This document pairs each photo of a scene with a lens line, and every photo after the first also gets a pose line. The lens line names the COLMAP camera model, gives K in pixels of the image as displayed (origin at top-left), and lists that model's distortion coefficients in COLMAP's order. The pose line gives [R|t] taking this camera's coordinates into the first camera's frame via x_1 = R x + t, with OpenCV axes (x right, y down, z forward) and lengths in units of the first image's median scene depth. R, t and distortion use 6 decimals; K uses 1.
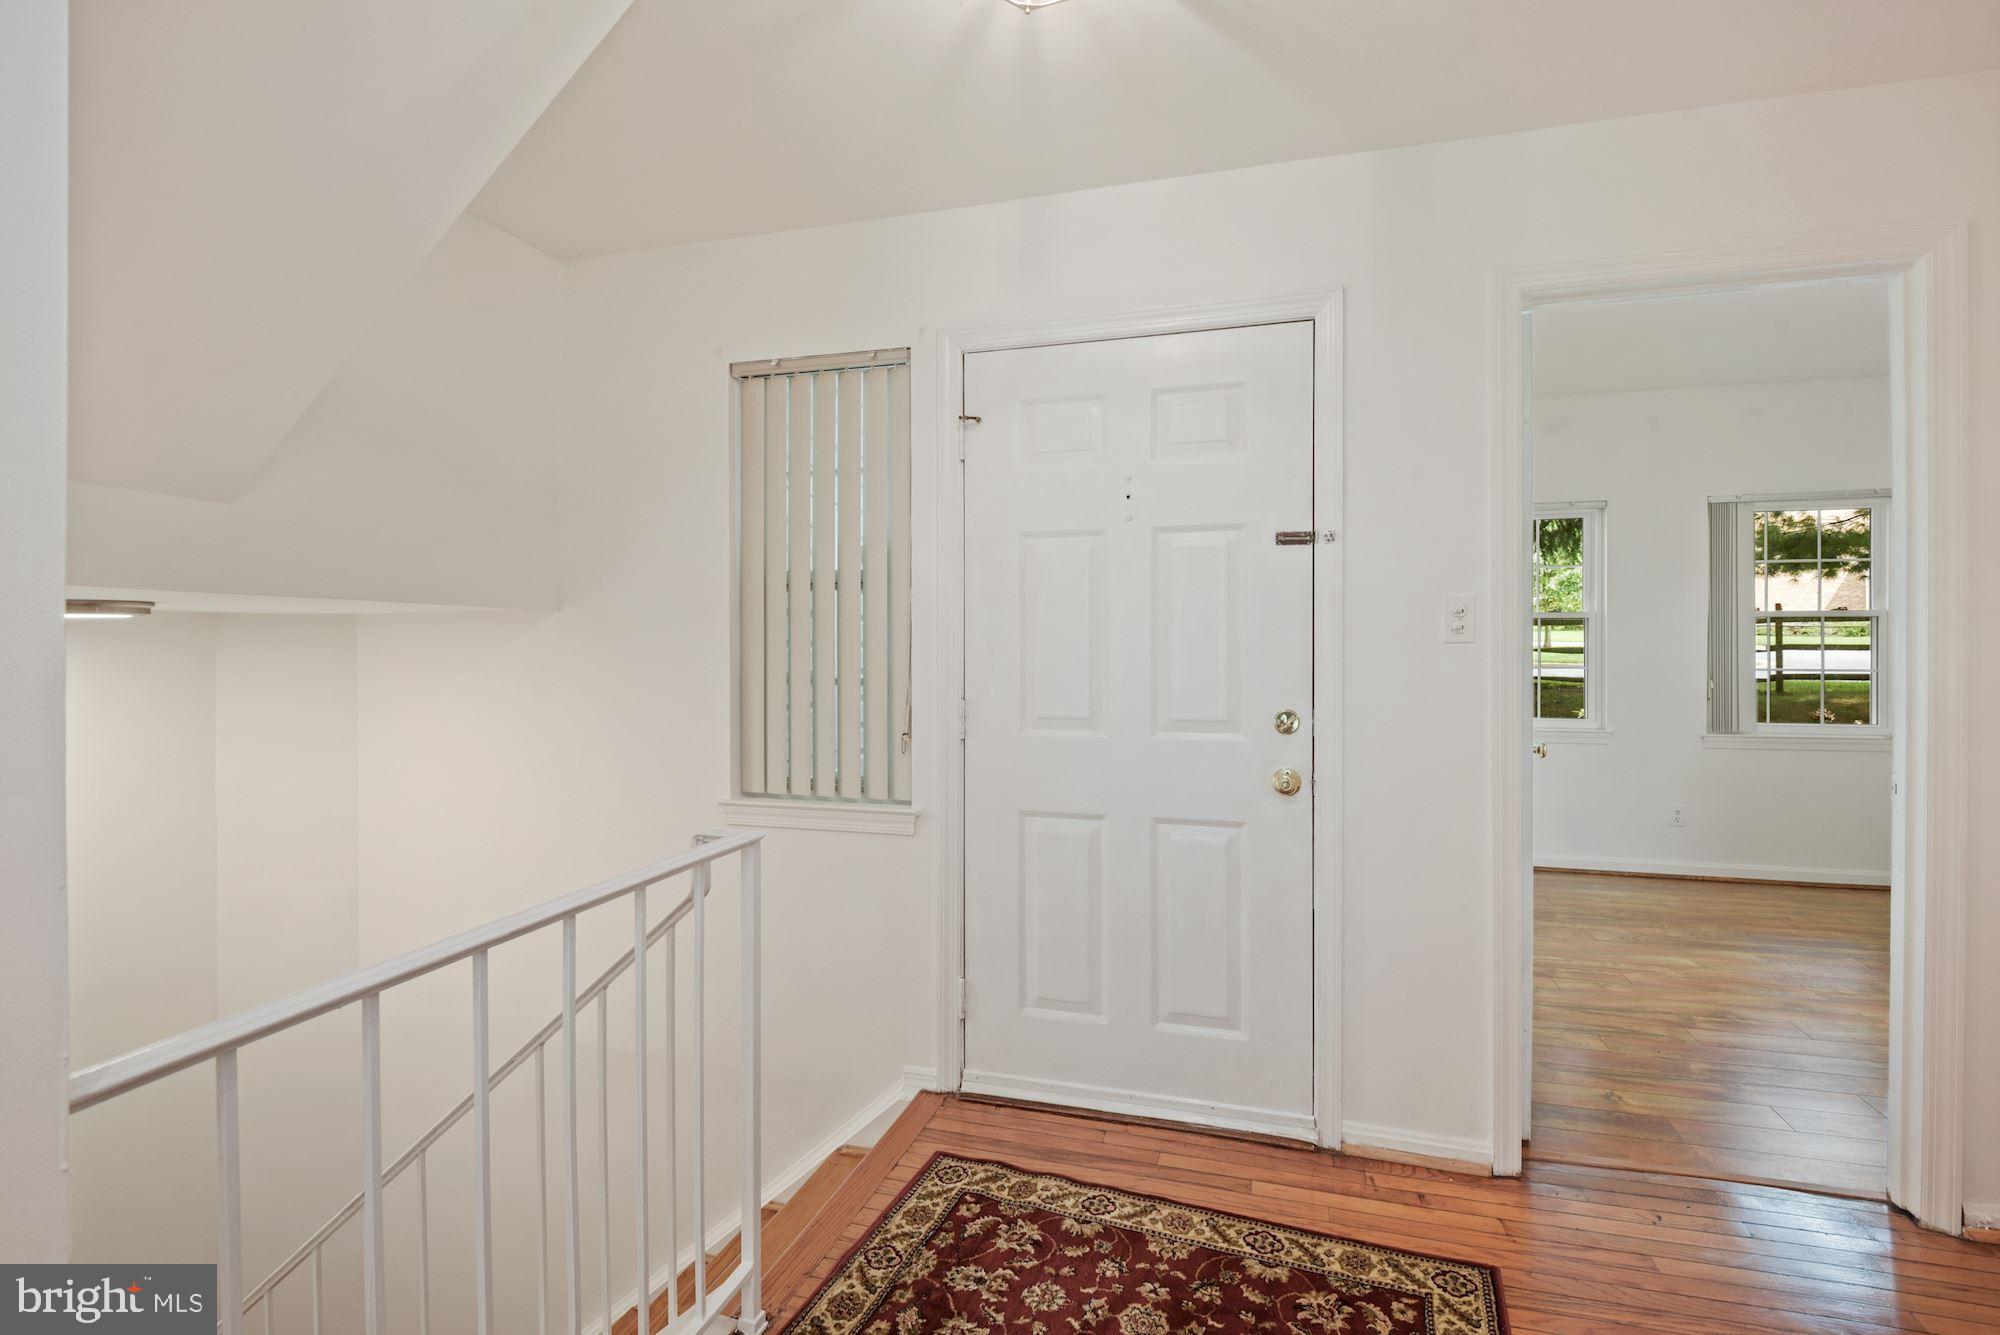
lens RADIAL K [[914.7, 0, 1023.8], [0, 914.7, 651.1], [0, 0, 1]] dist [0.000714, -0.005180]
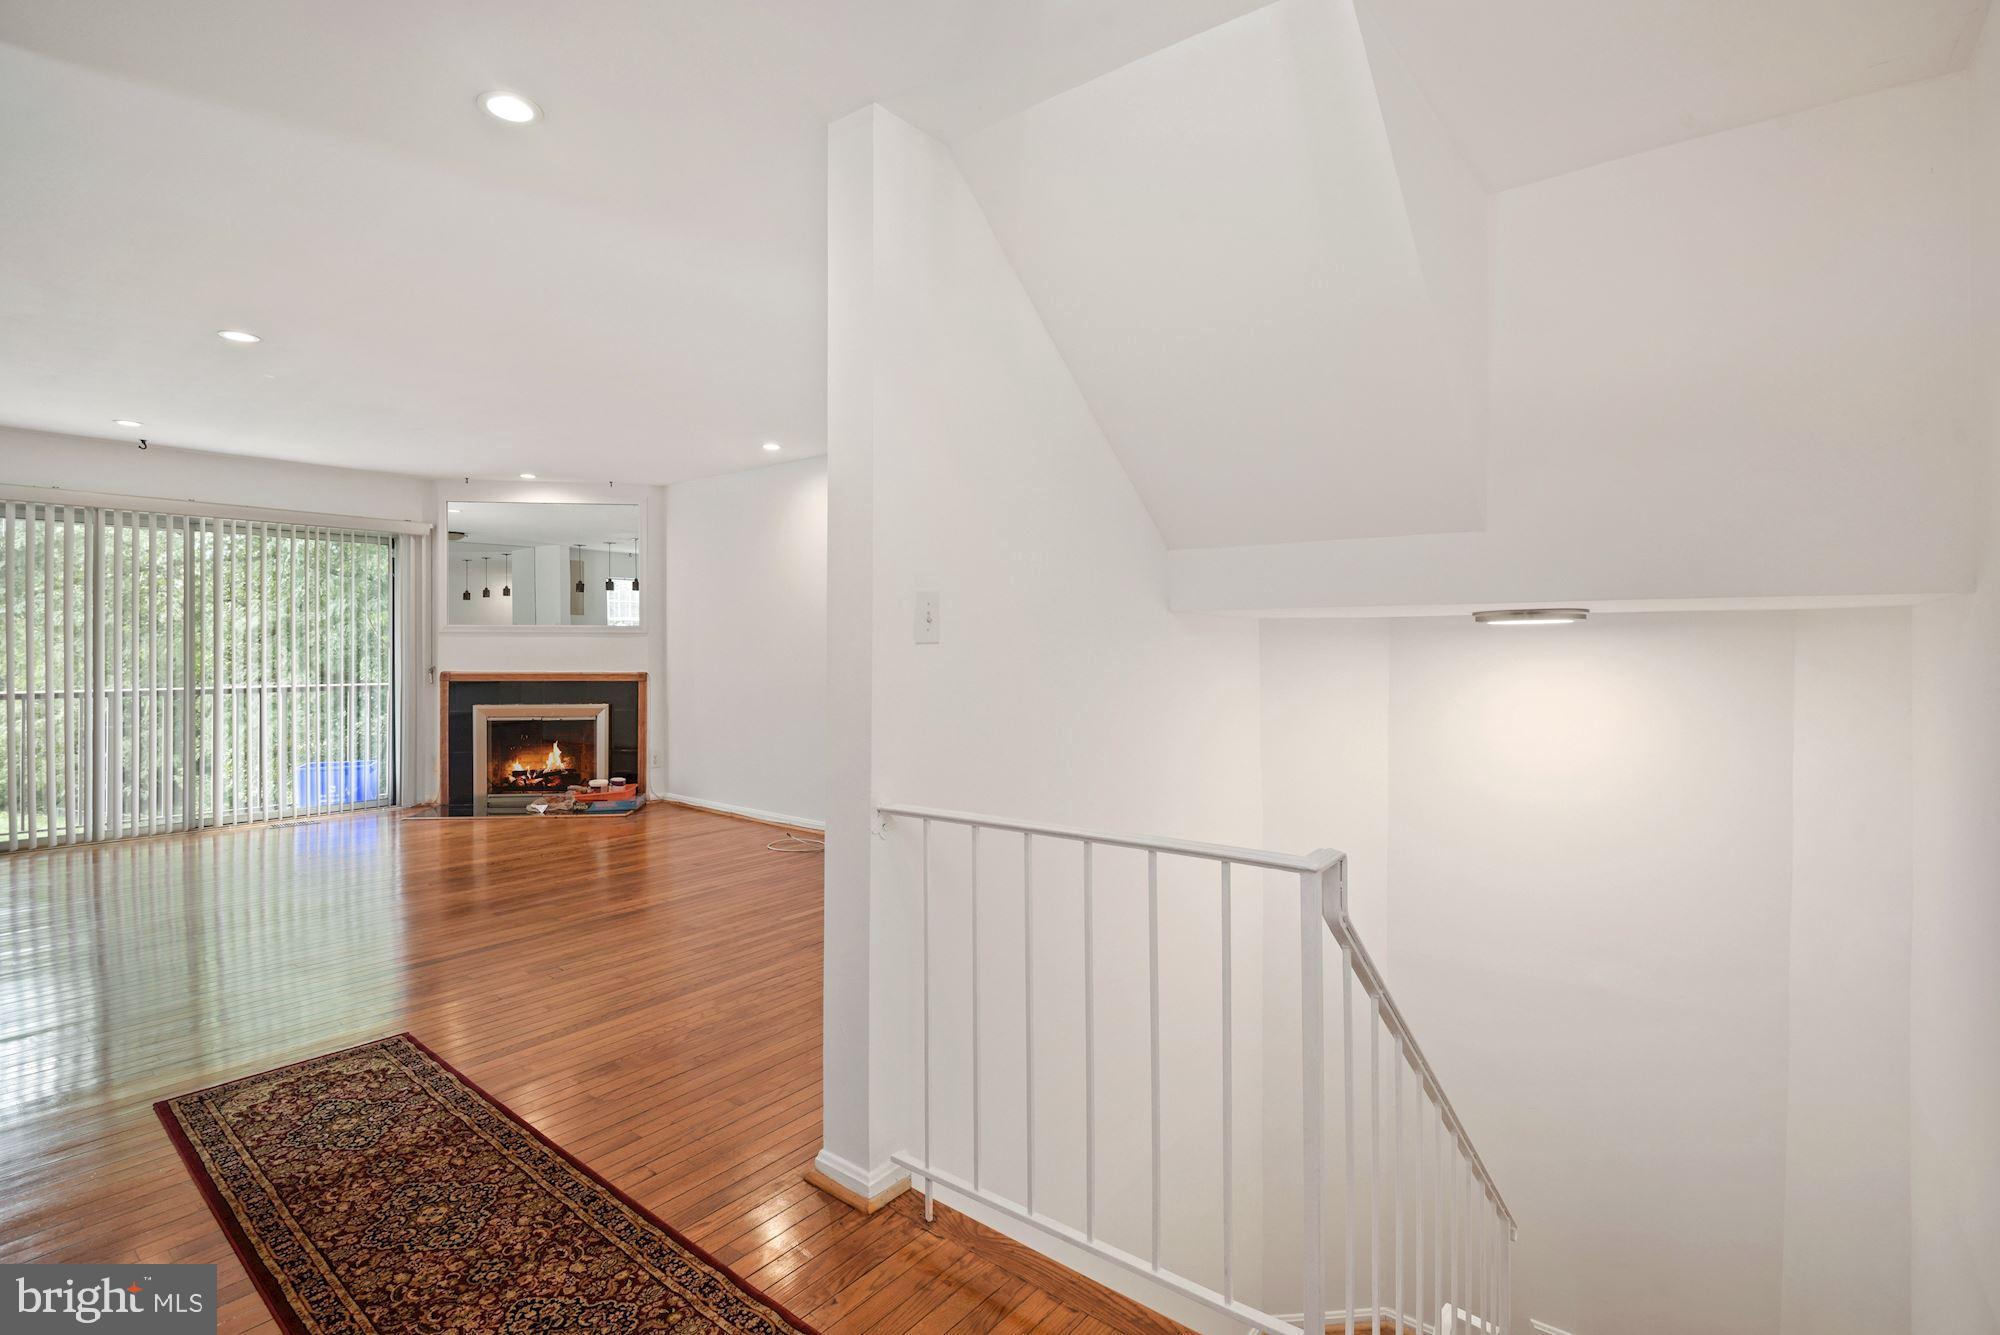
lens RADIAL K [[914.7, 0, 1020.2], [0, 914.7, 651.0], [0, 0, 1]] dist [0.000714, -0.005180]
pose [[-0.369068, 0.015938, -0.929266, 0.443481], [-0.000786, 0.999847, 0.017461, -0.018484], [0.929402, 0.007175, -0.368999, 0.750481]]
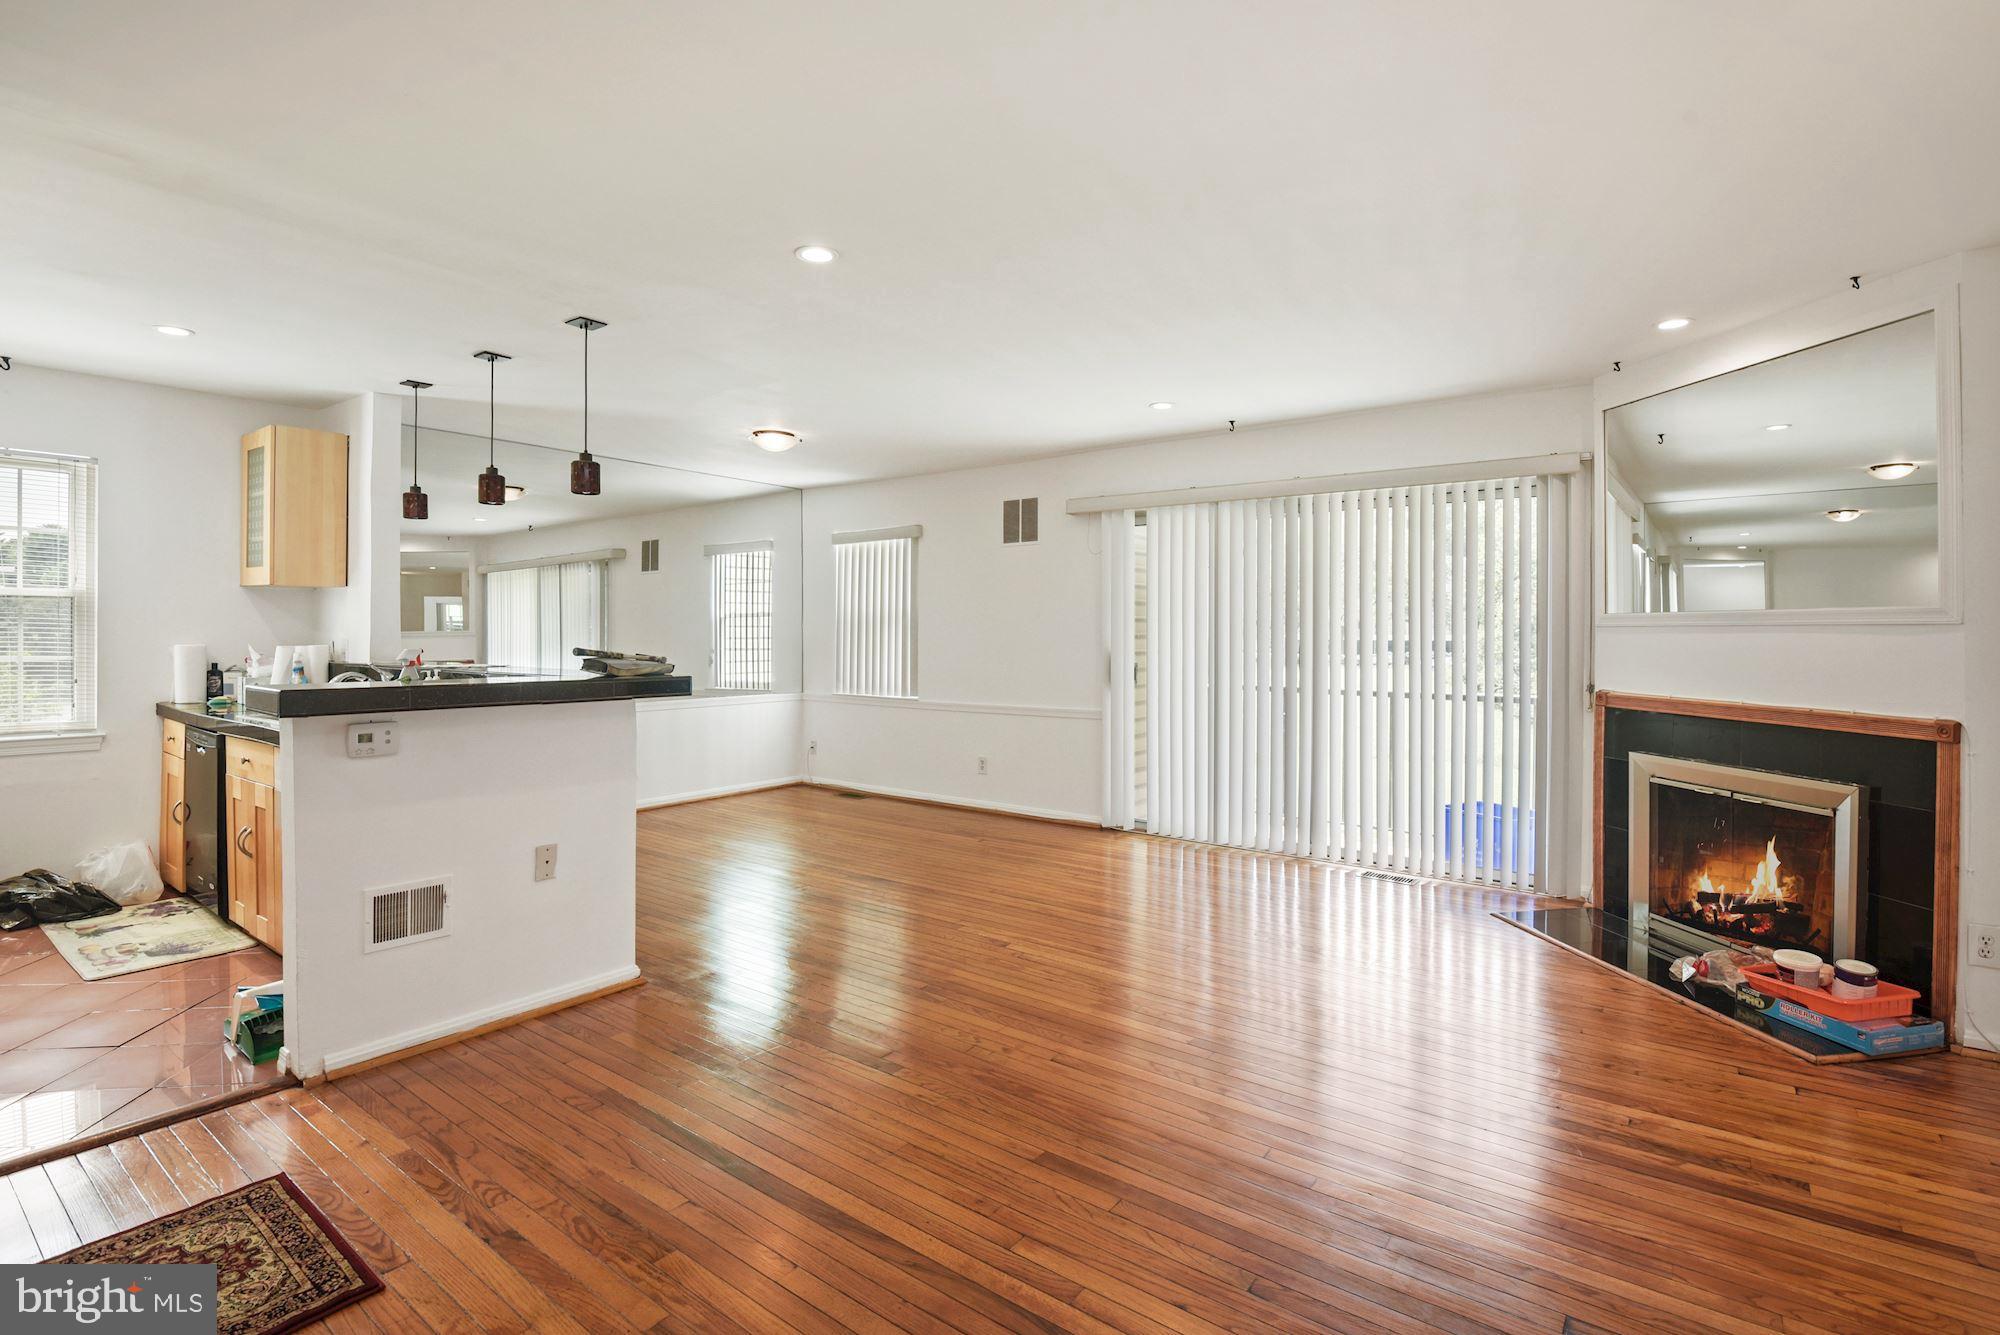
lens RADIAL K [[914.7, 0, 1008.6], [0, 914.7, 648.9], [0, 0, 1]] dist [0.000714, -0.005180]
pose [[-0.935561, -0.004634, 0.353134, -1.159740], [0.001050, 0.999873, 0.015903, -0.008933], [-0.353163, 0.015249, -0.935437, 0.016789]]
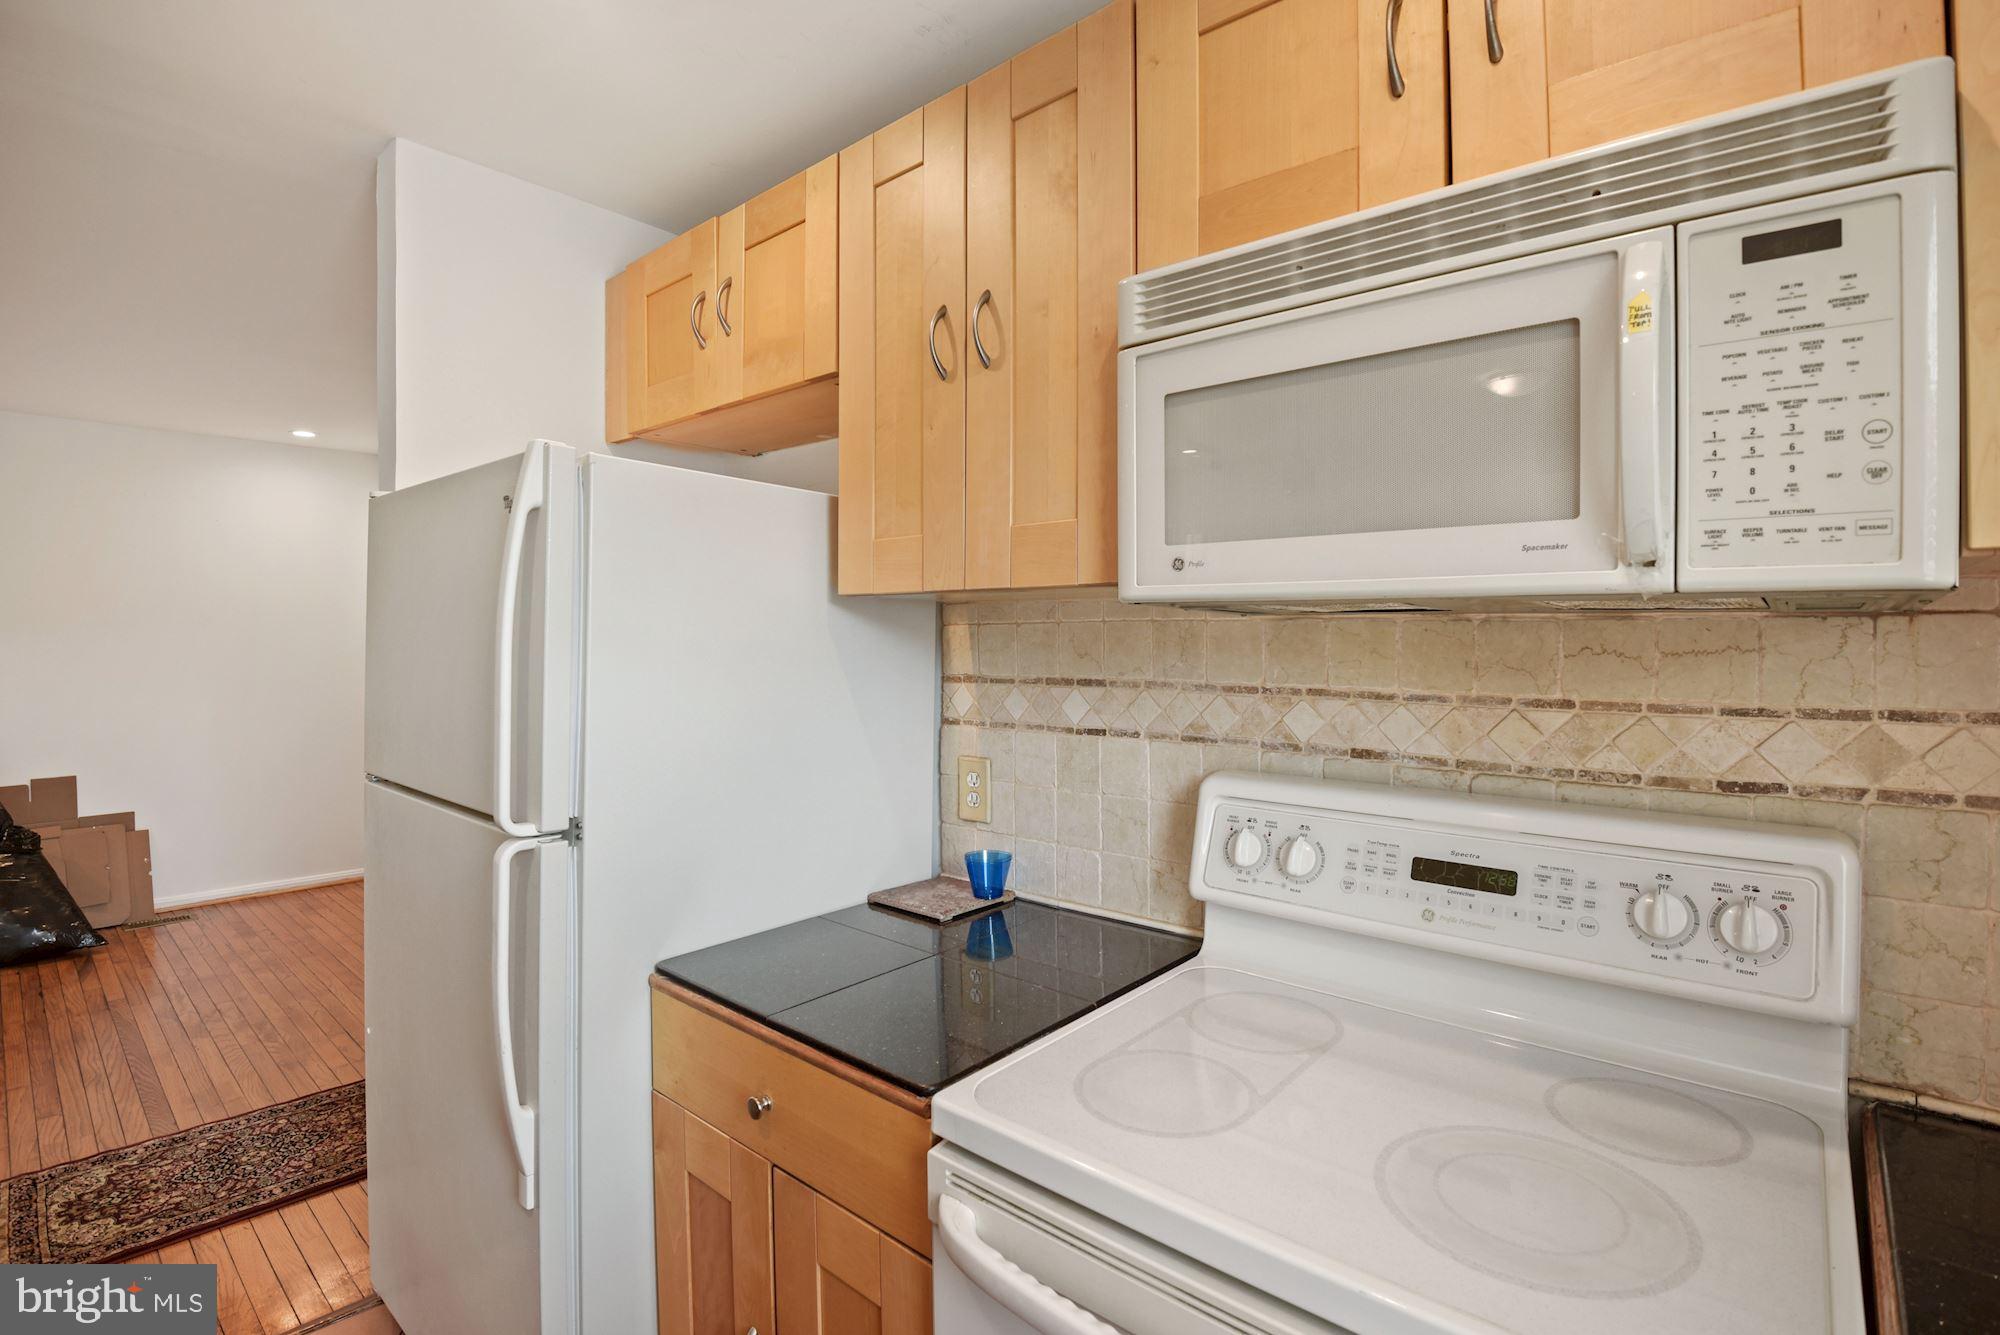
lens RADIAL K [[914.7, 0, 1000.7], [0, 914.7, 635.9], [0, 0, 1]] dist [0.000714, -0.005180]
pose [[0.900094, 0.007541, -0.435631, 1.026471], [-0.011356, 0.999917, -0.006154, -0.078641], [0.435549, 0.010487, 0.900104, -0.916871]]
